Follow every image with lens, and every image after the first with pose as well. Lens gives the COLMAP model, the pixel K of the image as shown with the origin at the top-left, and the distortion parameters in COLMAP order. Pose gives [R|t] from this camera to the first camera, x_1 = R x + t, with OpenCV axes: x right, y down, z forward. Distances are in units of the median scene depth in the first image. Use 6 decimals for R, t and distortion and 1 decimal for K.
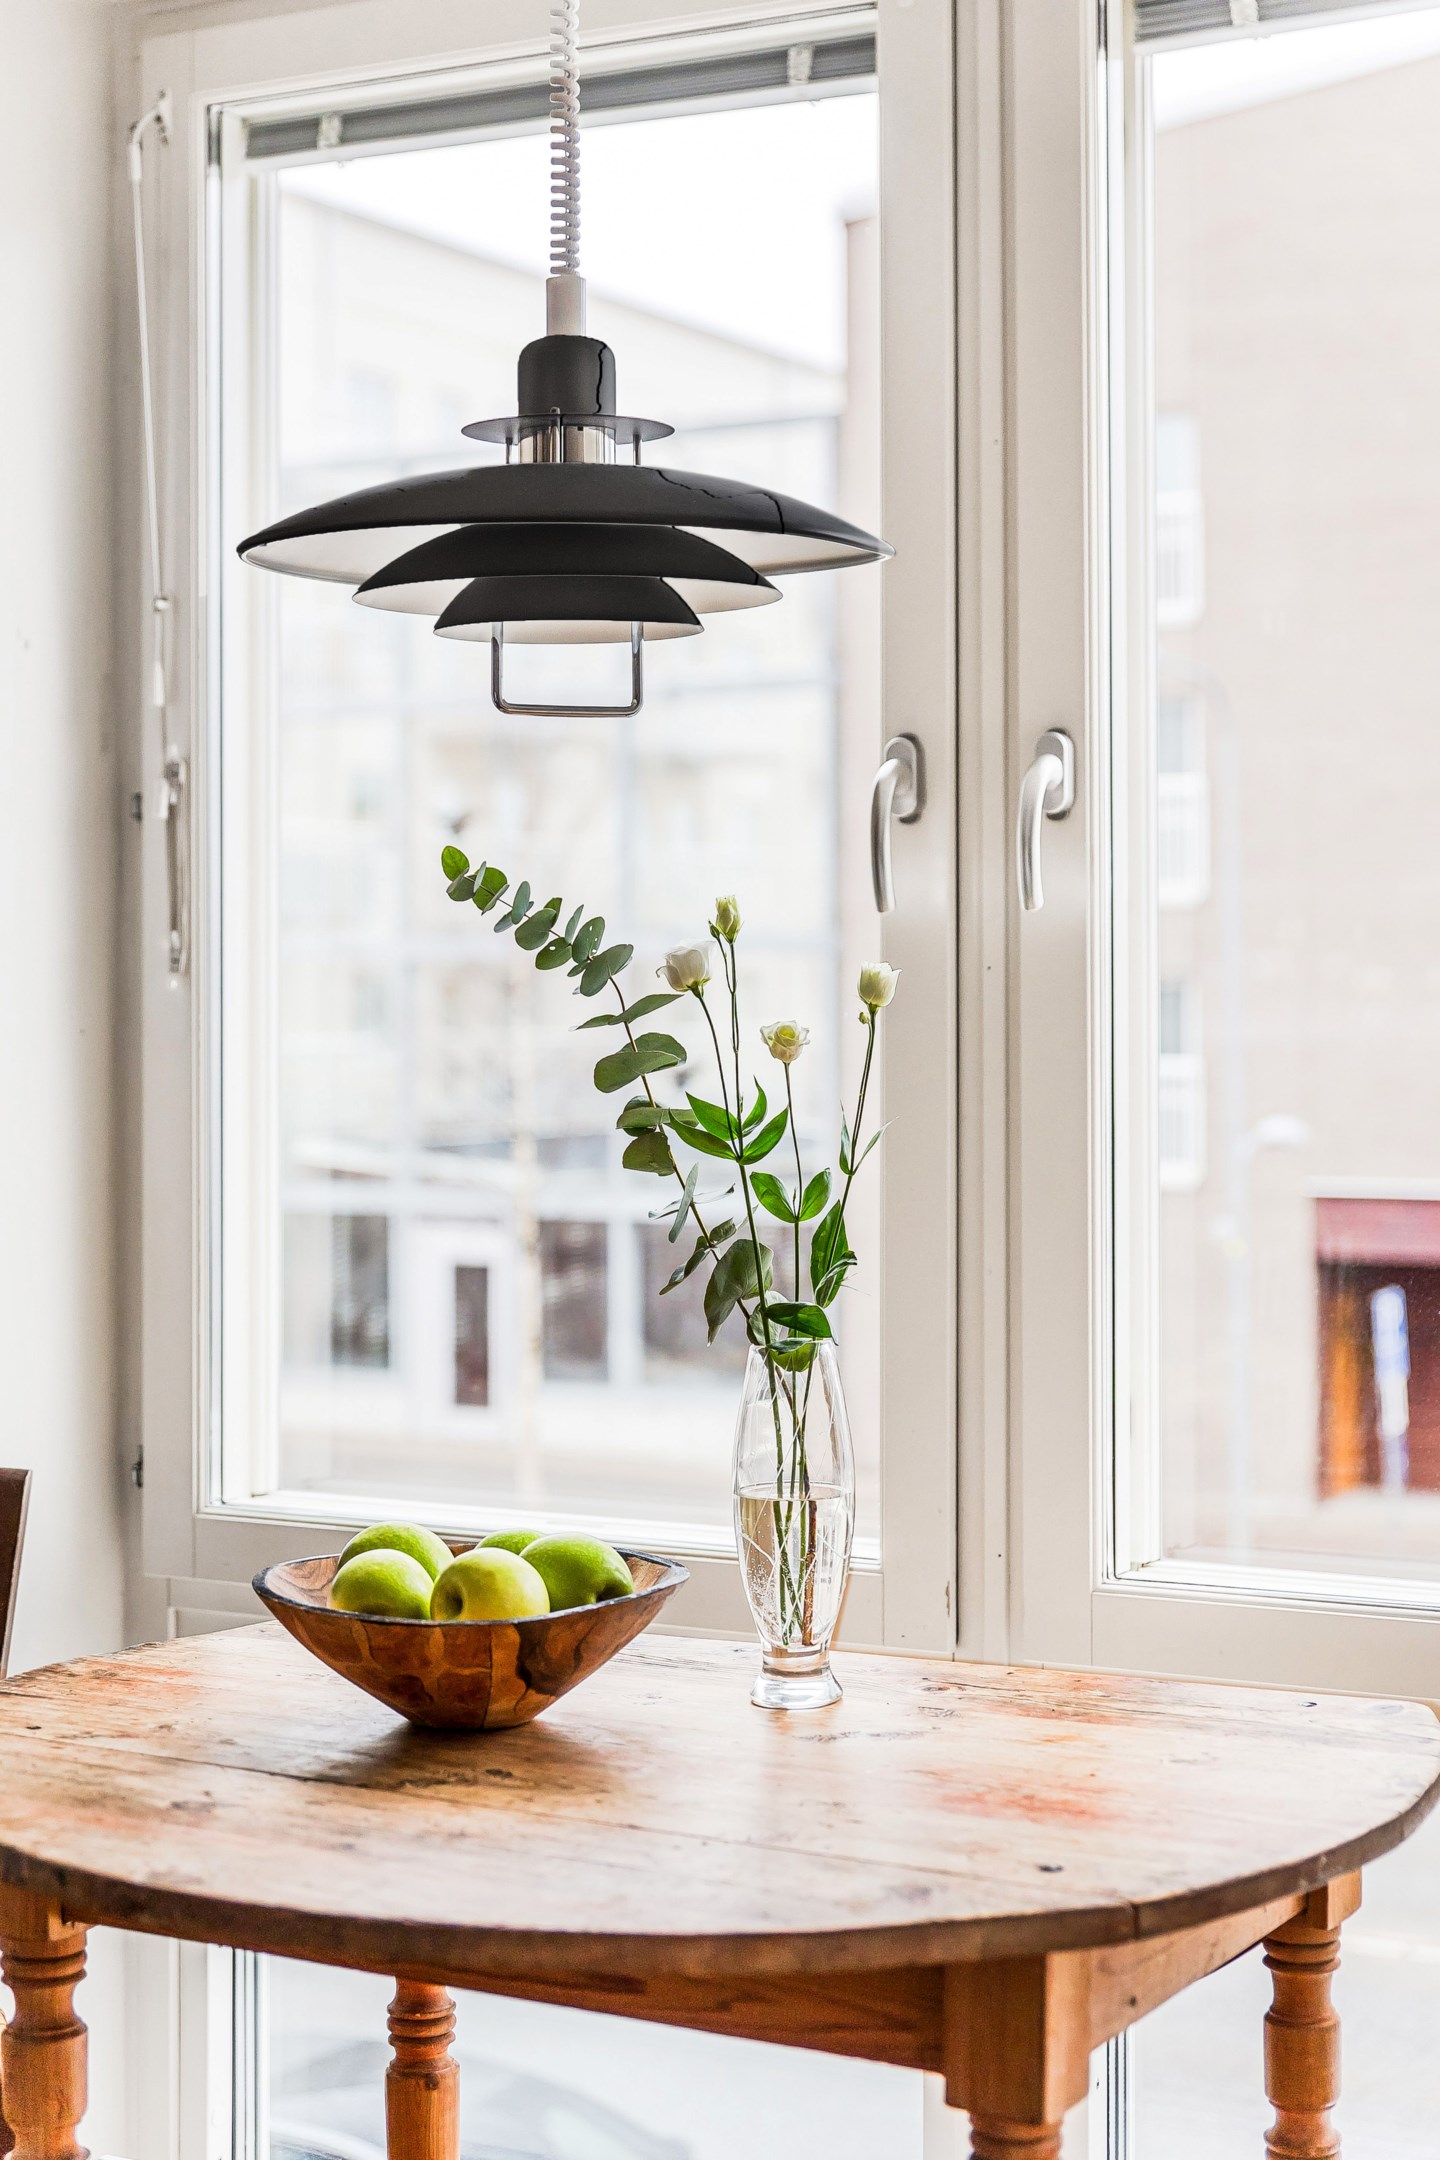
lens RADIAL K [[3567.6, 0, 679.1], [0, 3567.6, 944.4], [0, 0, 1]] dist [0.001477, -0.066498]
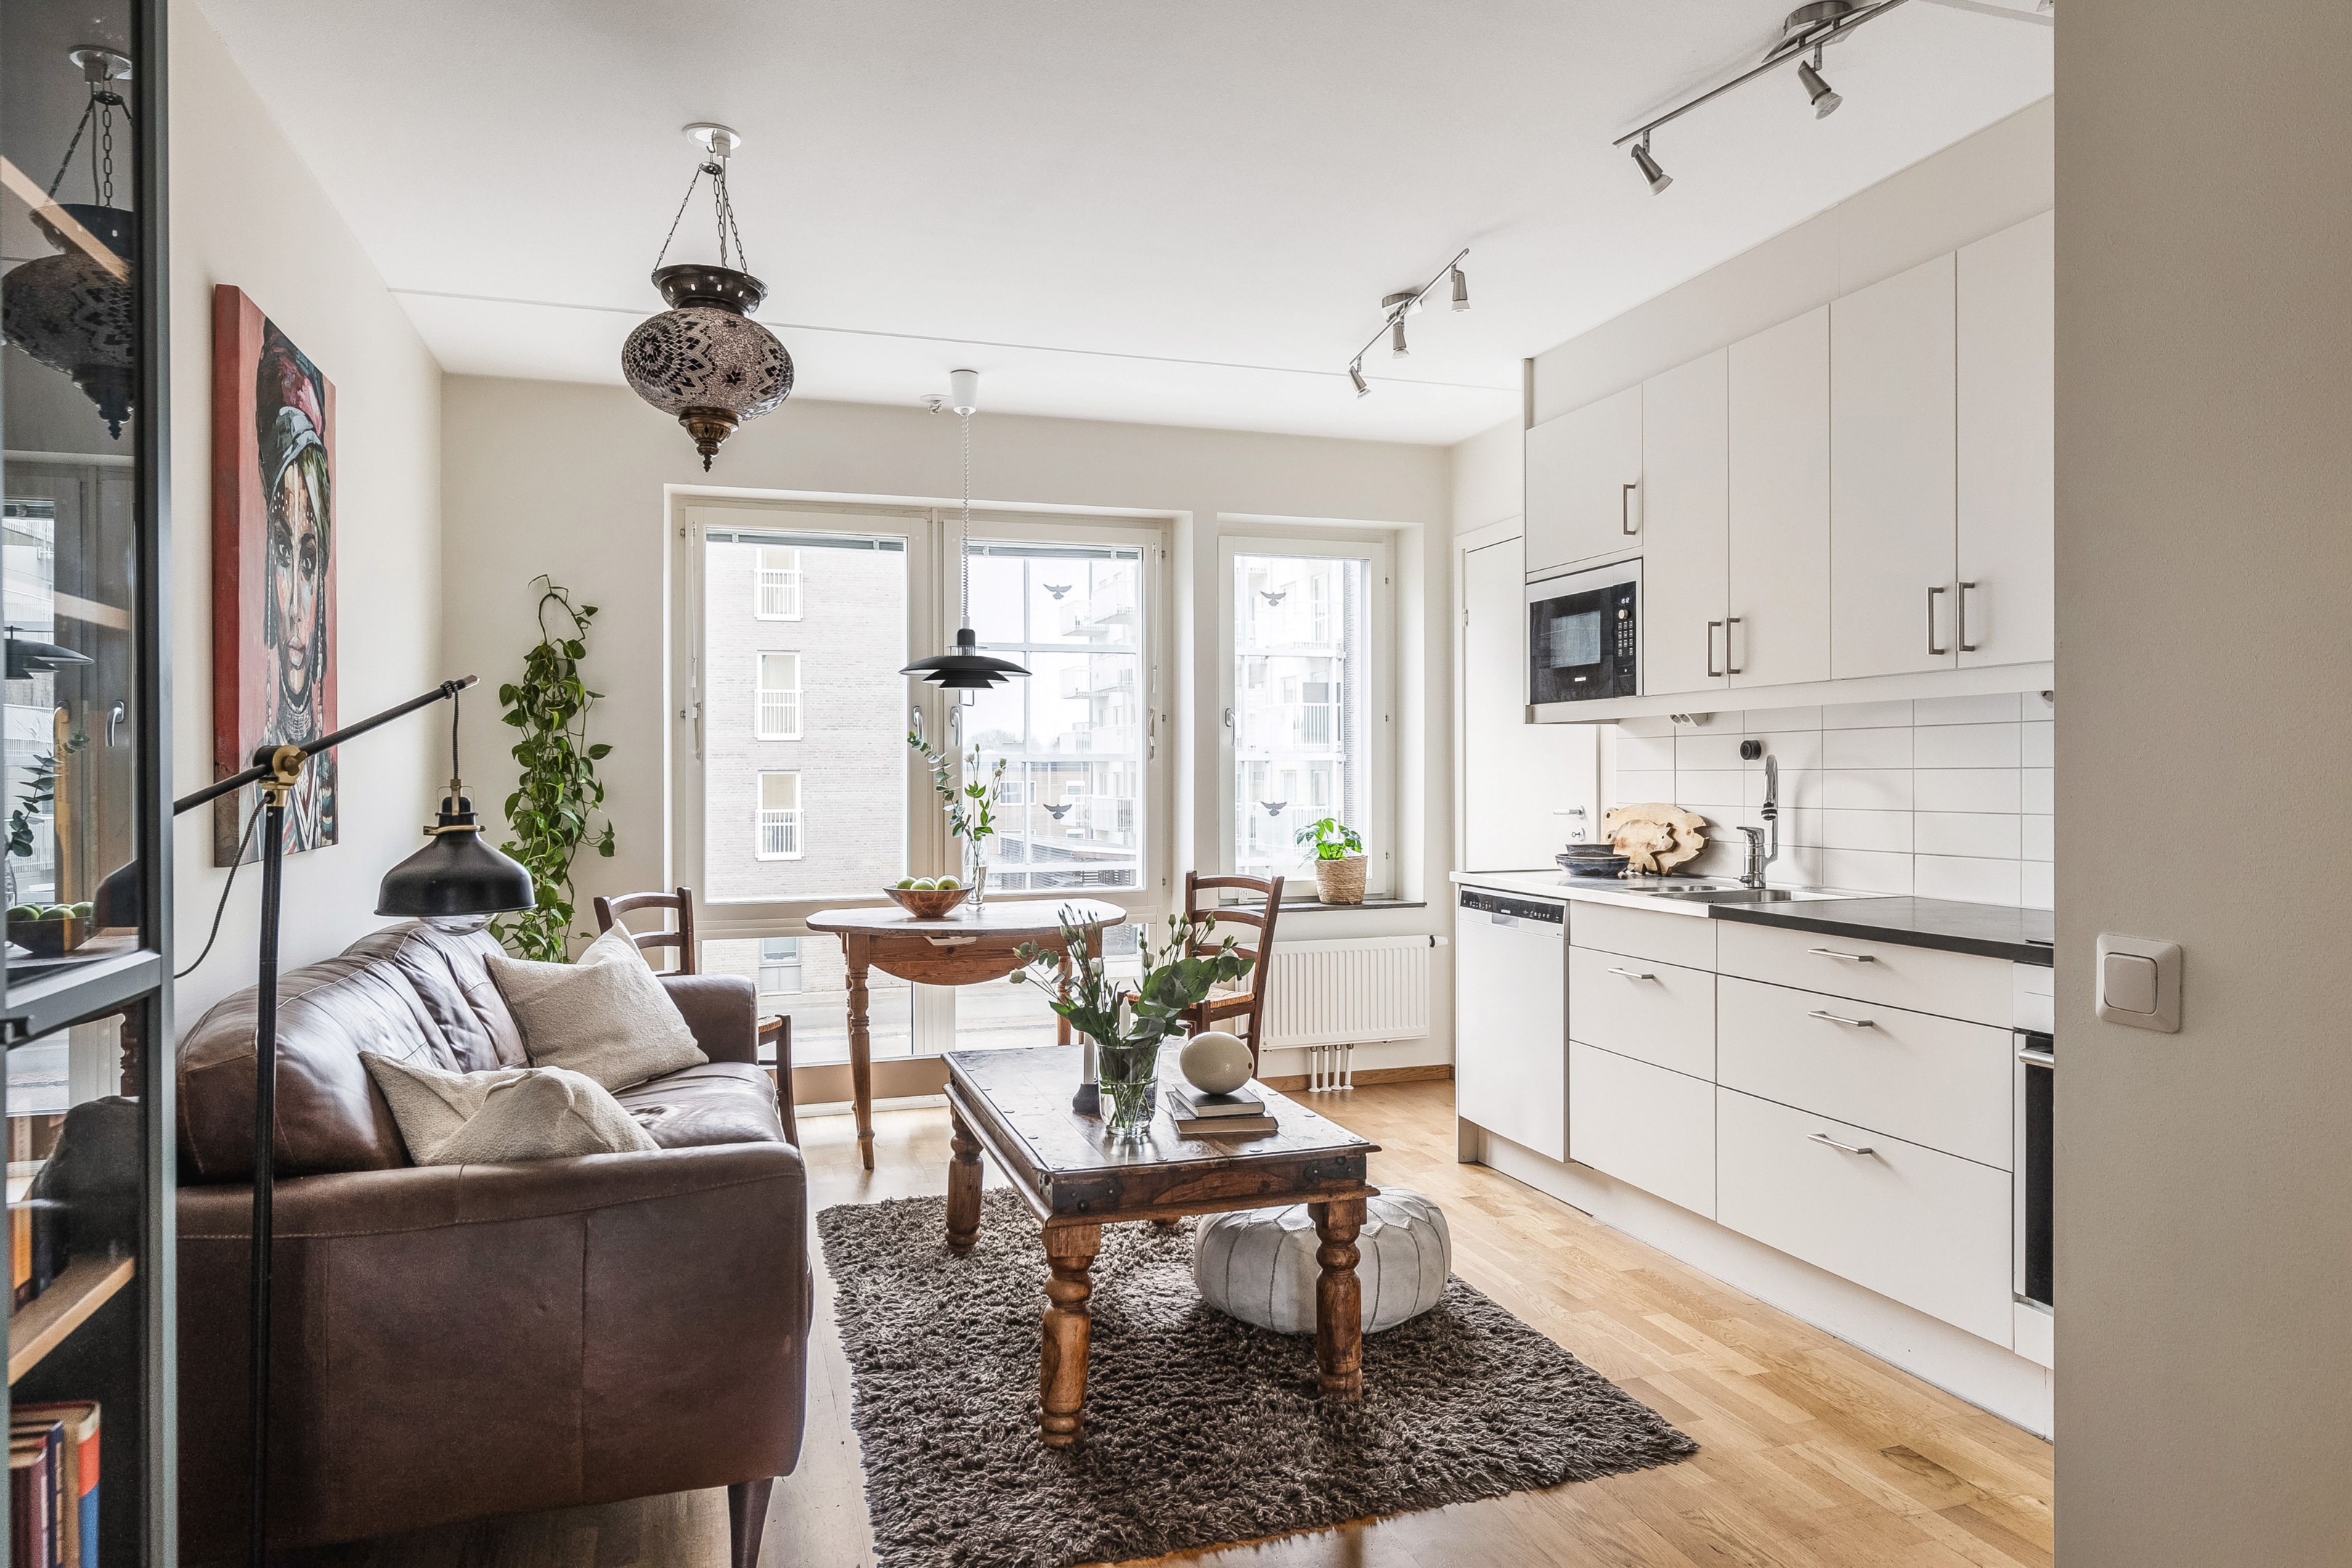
lens RADIAL K [[1445.4, 0, 1174.2], [0, 1445.4, 751.7], [0, 0, 1]] dist [-0.009564, -0.000188]
pose [[0.695619, 0.006350, 0.718383, -1.260955], [-0.005279, 0.999979, -0.003728, 0.005095], [-0.718391, -0.001199, 0.695638, -0.585956]]
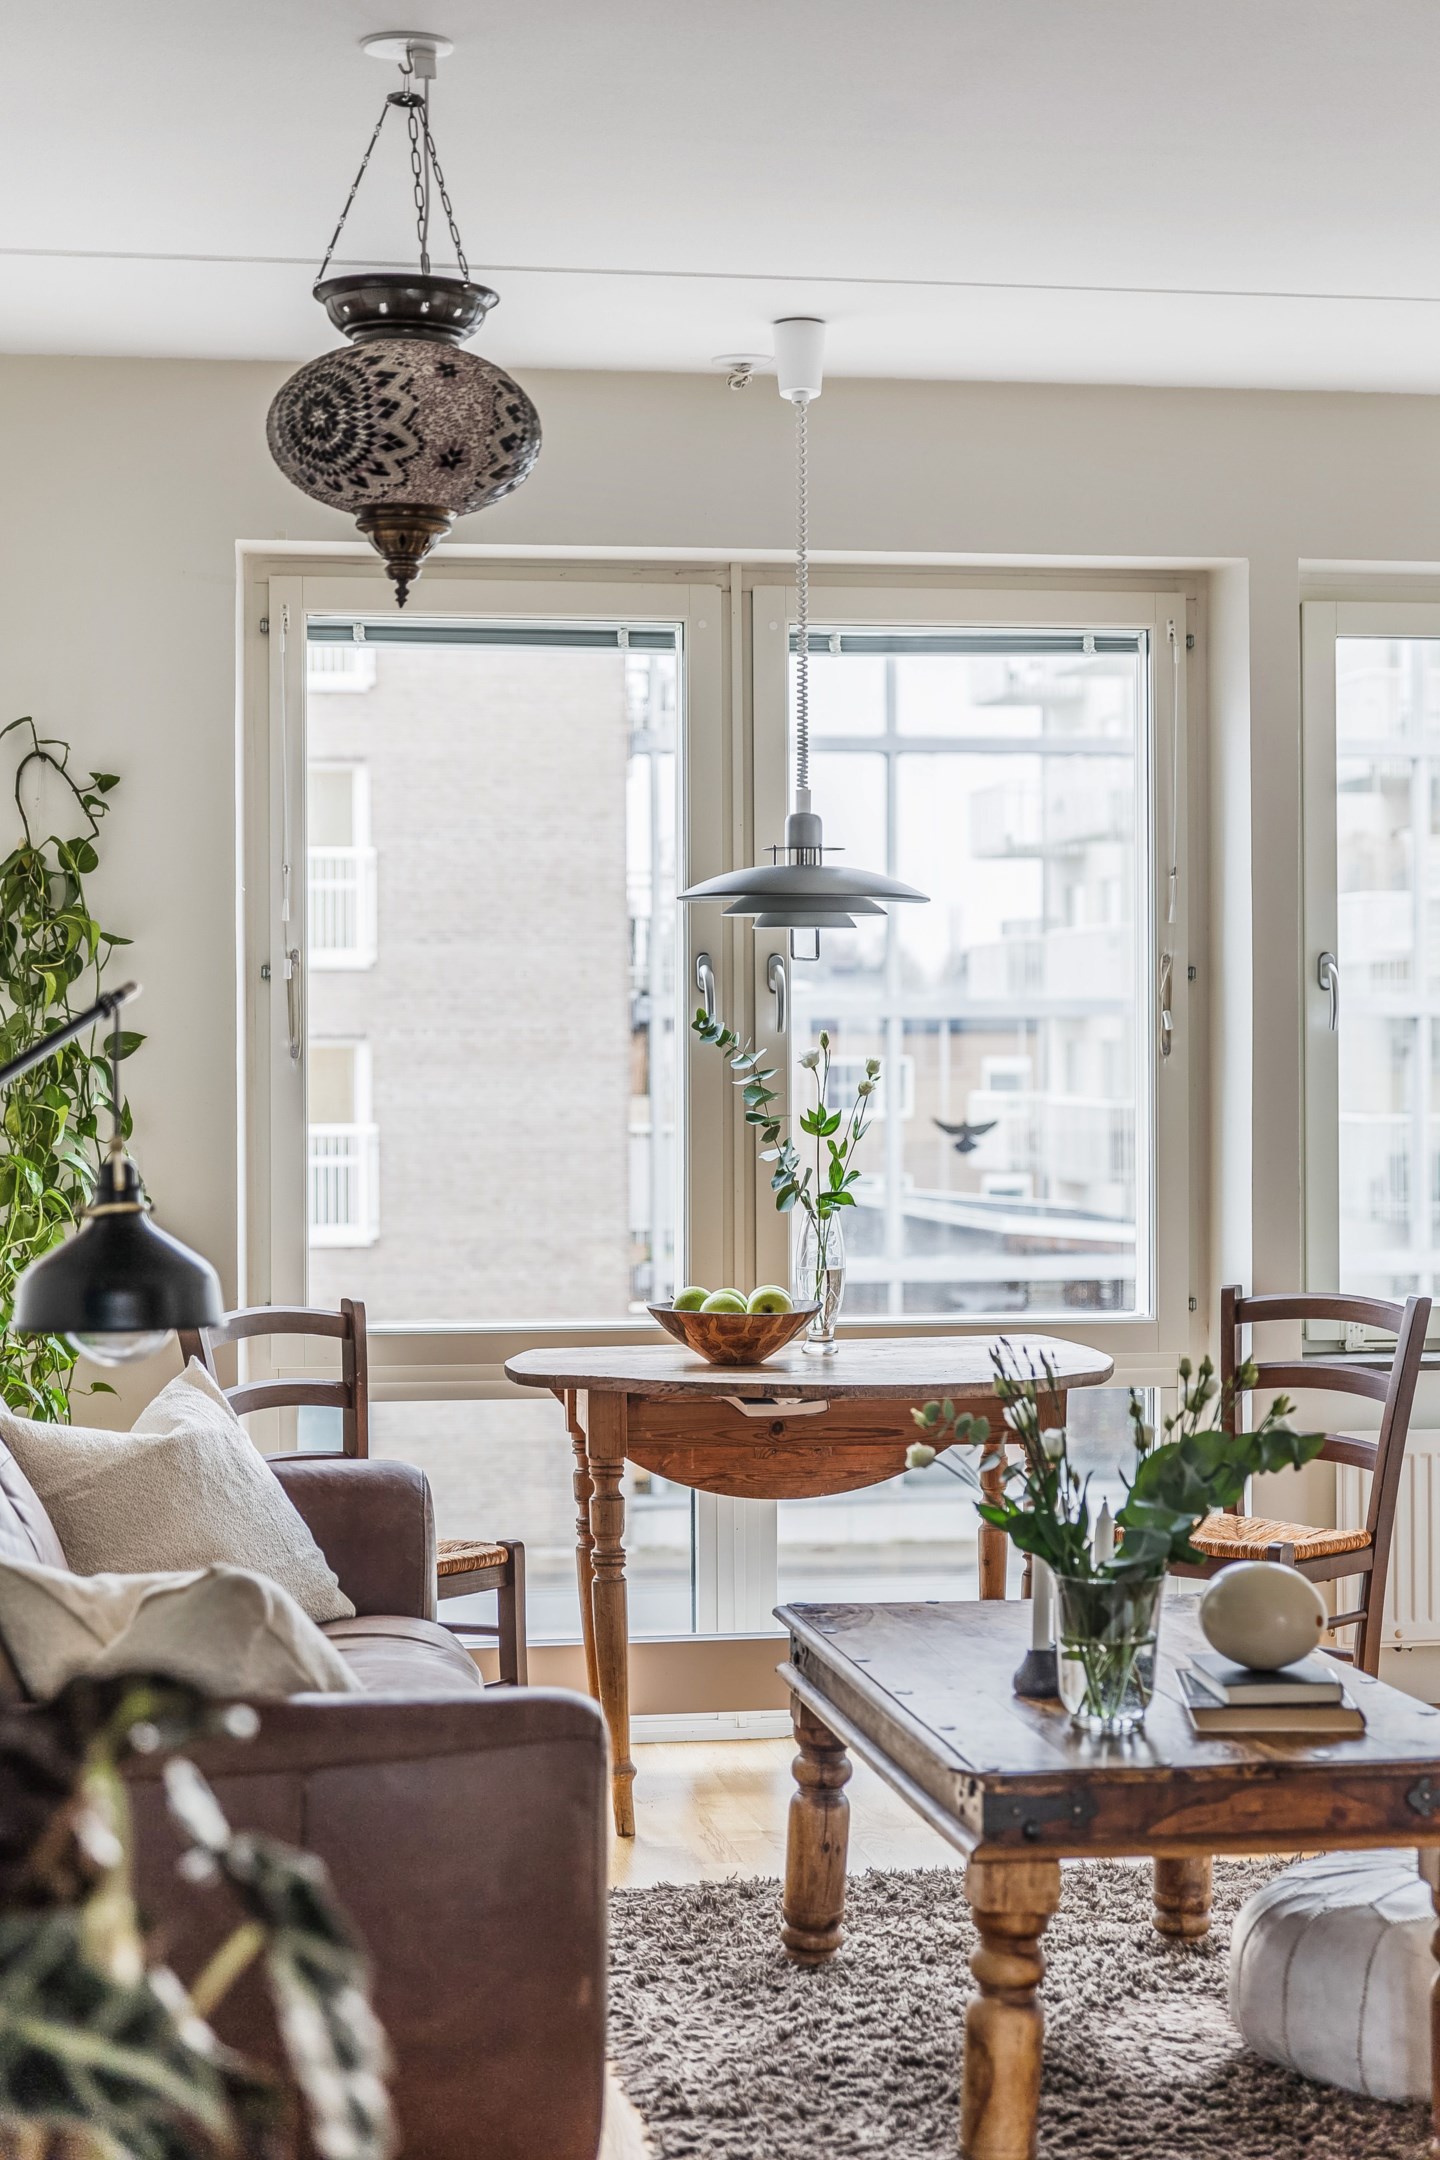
lens RADIAL K [[3567.6, 0, 679.1], [0, 3567.6, 944.4], [0, 0, 1]] dist [0.001477, -0.066498]
pose [[0.800871, 0.012799, 0.598700, -1.643062], [-0.005767, 0.999890, -0.013662, -0.040717], [-0.598809, 0.007489, 0.800857, -1.001155]]
